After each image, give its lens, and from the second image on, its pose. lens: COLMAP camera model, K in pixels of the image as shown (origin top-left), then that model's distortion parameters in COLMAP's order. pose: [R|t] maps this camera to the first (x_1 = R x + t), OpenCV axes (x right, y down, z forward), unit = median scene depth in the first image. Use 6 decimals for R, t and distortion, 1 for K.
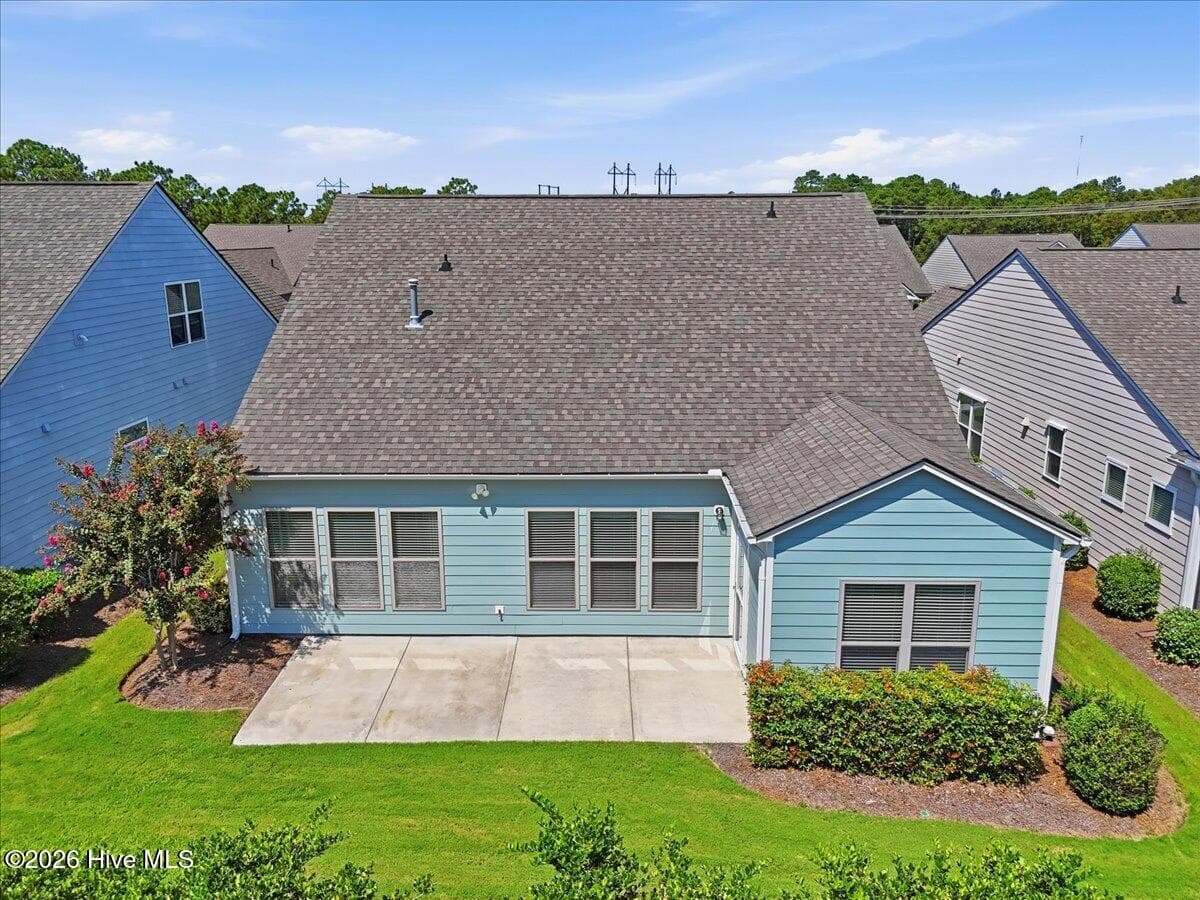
lens RADIAL K [[892.4, 0, 599.9], [0, 892.4, 442.0], [0, 0, 1]] dist [0.071716, -0.063534]
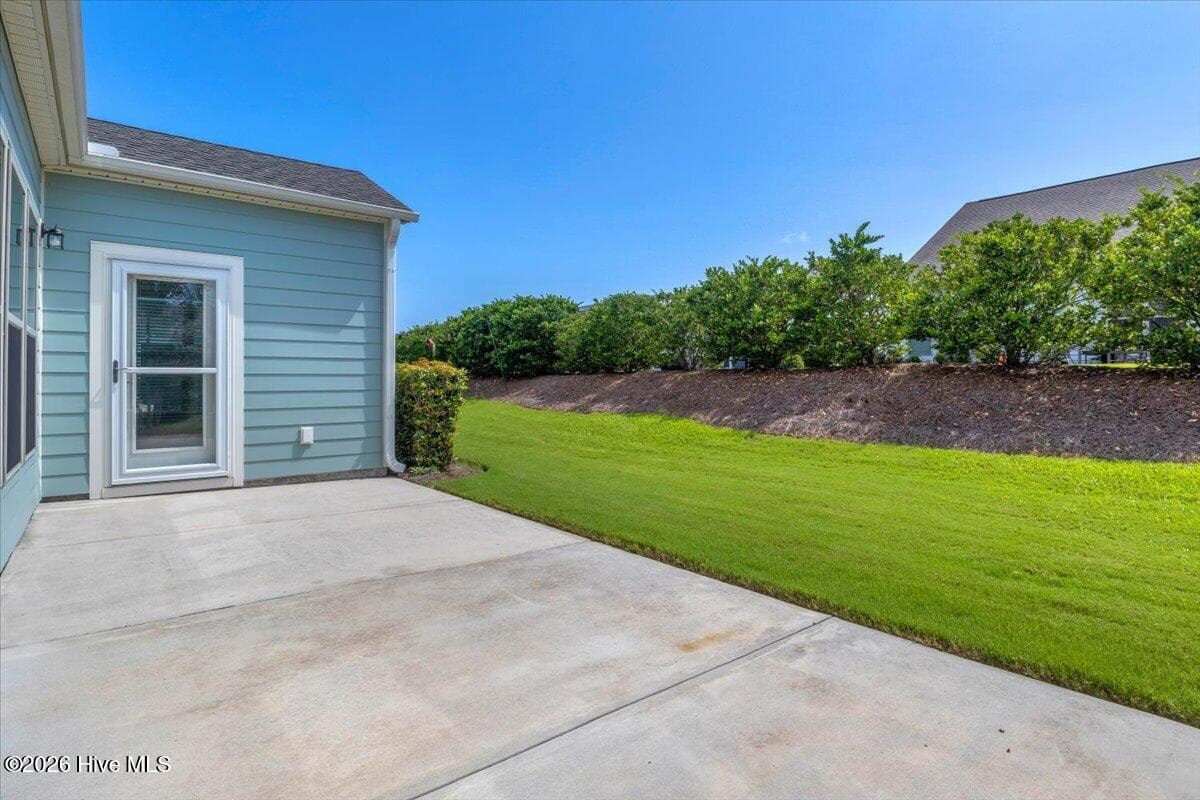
lens RADIAL K [[608.2, 0, 600.7], [0, 608.2, 376.6], [0, 0, 1]] dist [-0.010455, 0.001725]
pose [[-0.644276, 0.005053, 0.764777, -0.322219], [0.177124, 0.973776, 0.142782, 0.163972], [-0.744000, 0.227451, -0.628275, 1.002295]]
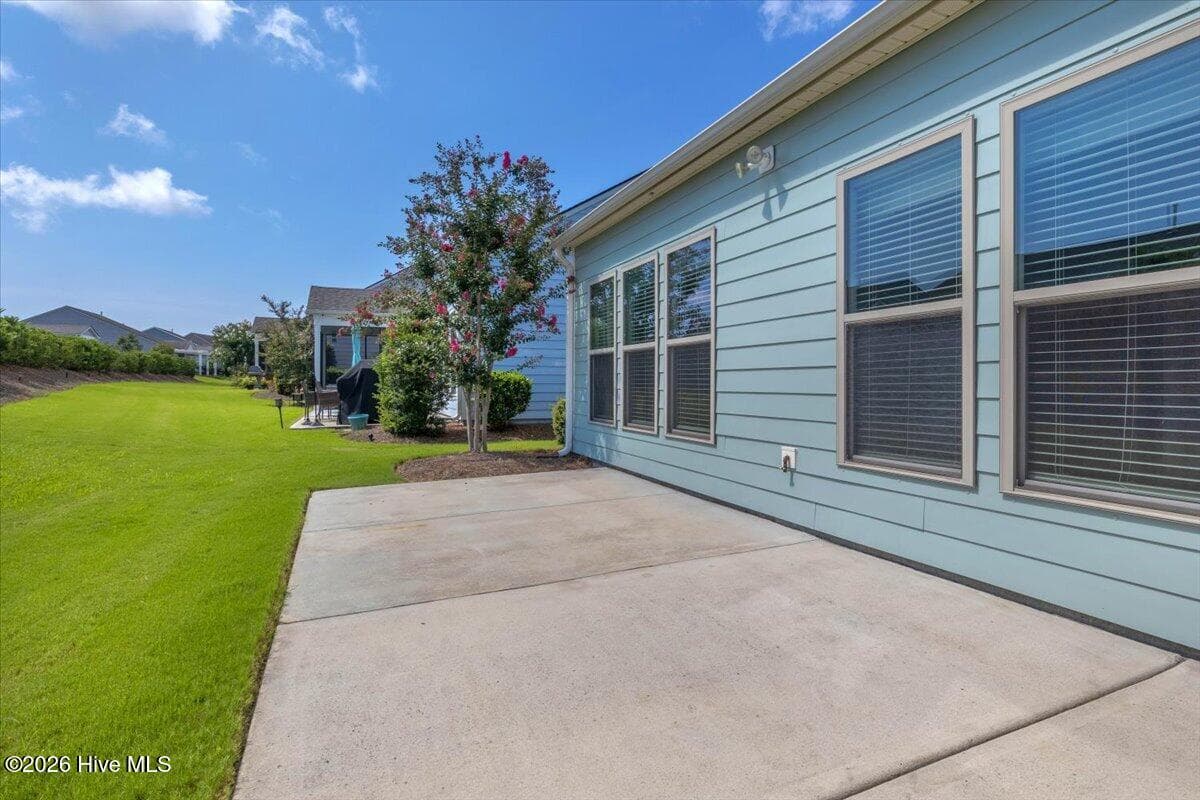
lens RADIAL K [[608.2, 0, 600.1], [0, 608.2, 387.8], [0, 0, 1]] dist [-0.010455, 0.001725]
pose [[0.397399, 0.008649, -0.917605, 0.111434], [-0.211871, 0.973803, -0.082579, 0.205310], [0.892852, 0.227230, 0.388820, 0.839028]]
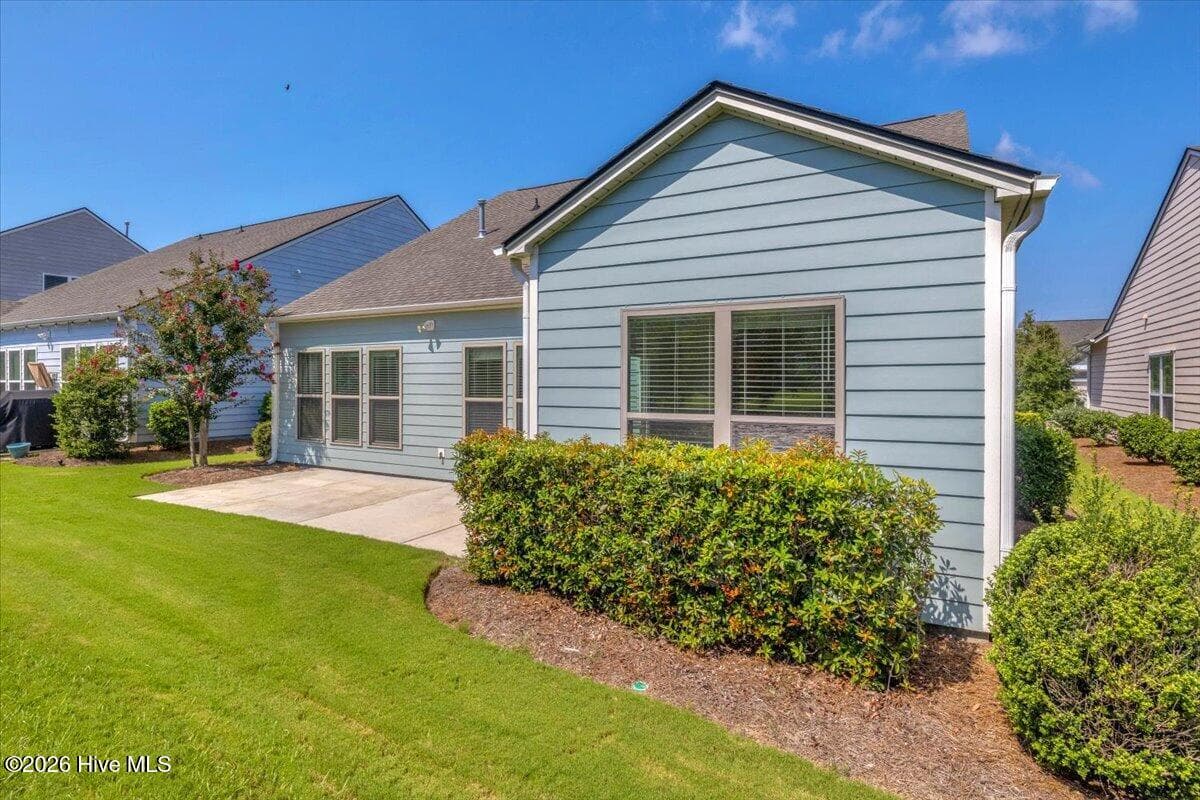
lens RADIAL K [[608.2, 0, 610.2], [0, 608.2, 388.2], [0, 0, 1]] dist [-0.010455, 0.001725]
pose [[0.891743, 0.009718, -0.452438, 0.370571], [-0.109456, 0.974717, -0.194798, 0.237521], [0.439106, 0.223231, 0.870261, 0.499543]]
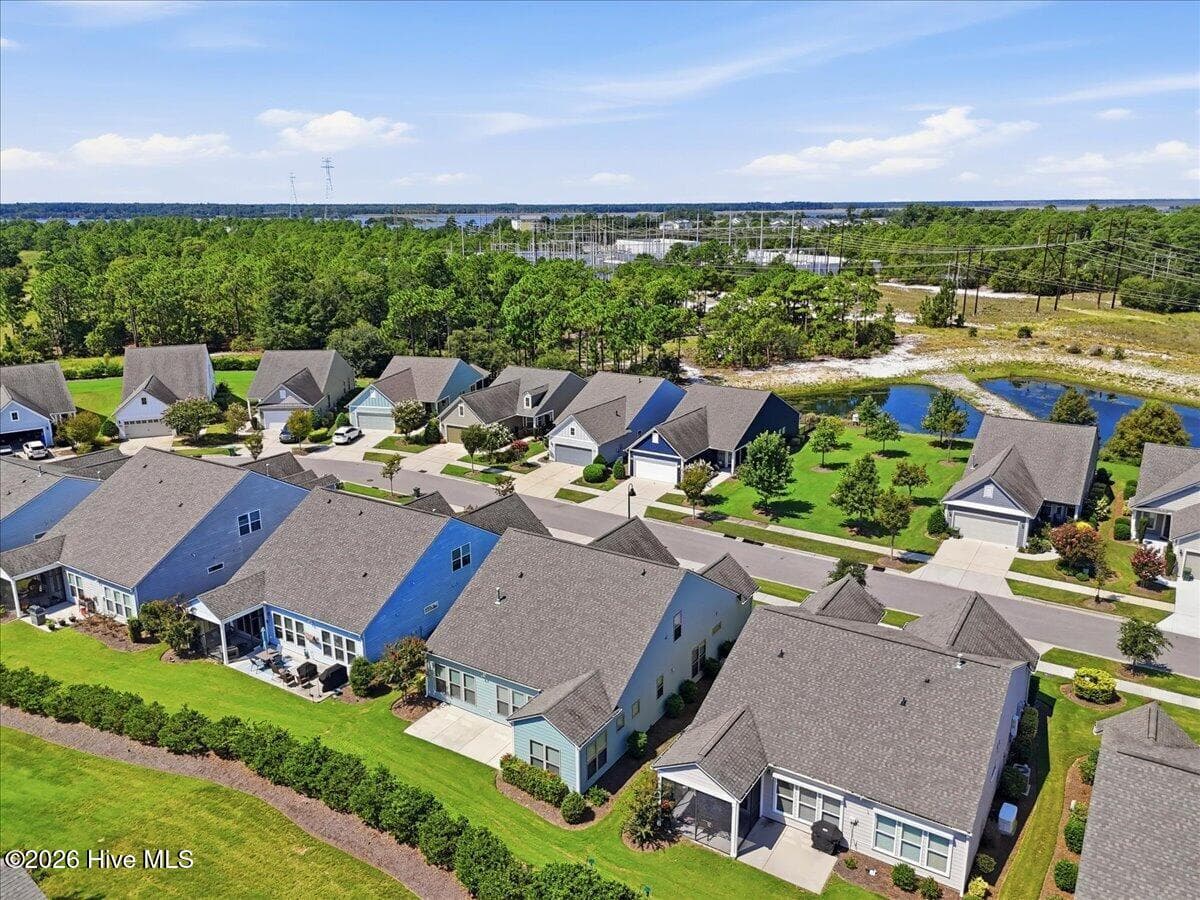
lens RADIAL K [[892.4, 0, 595.2], [0, 892.4, 426.8], [0, 0, 1]] dist [0.071716, -0.063534]
pose [[0.853658, 0.125635, -0.505455, 1.741626], [-0.119324, 0.991835, 0.045004, -1.030683], [0.506982, 0.021895, 0.861679, -1.620212]]
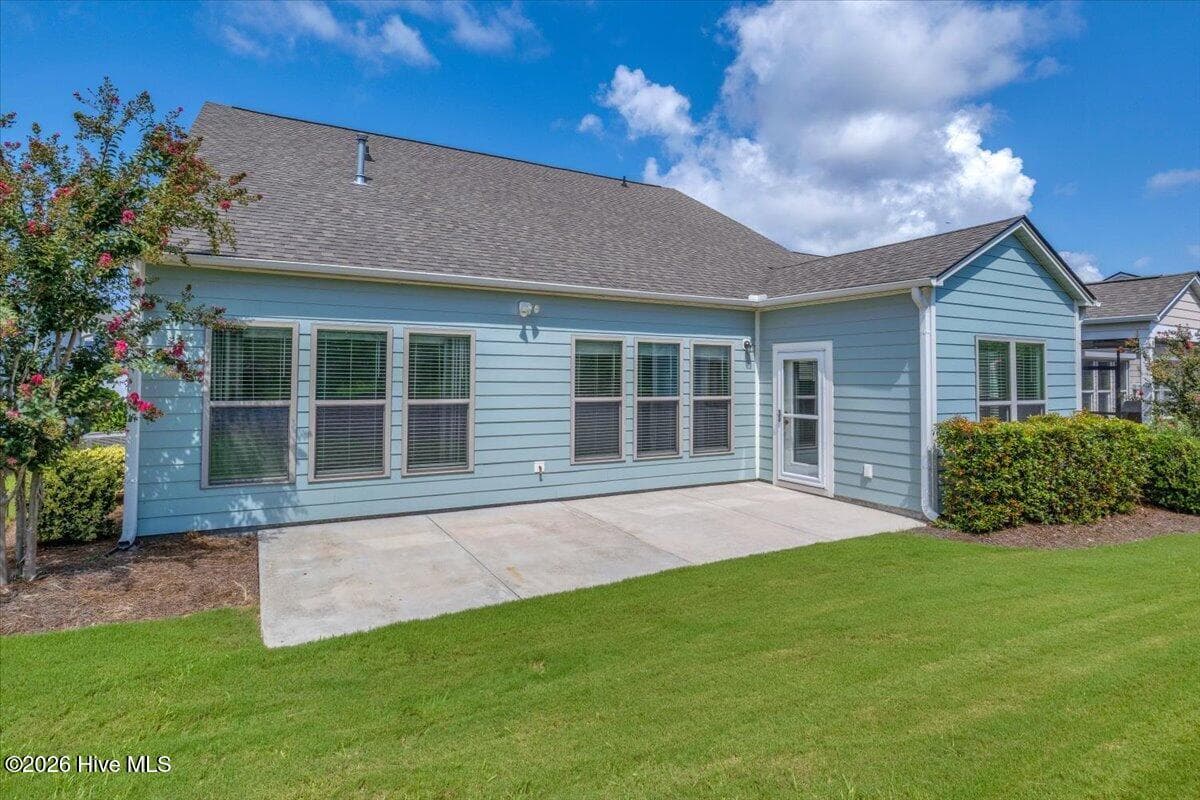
lens RADIAL K [[608.2, 0, 598.8], [0, 608.2, 360.1], [0, 0, 1]] dist [-0.010455, 0.001725]
pose [[0.868109, 0.023357, 0.495825, -0.350139], [0.105857, 0.967201, -0.230902, 0.234623], [-0.484955, 0.252934, 0.837163, 0.515964]]
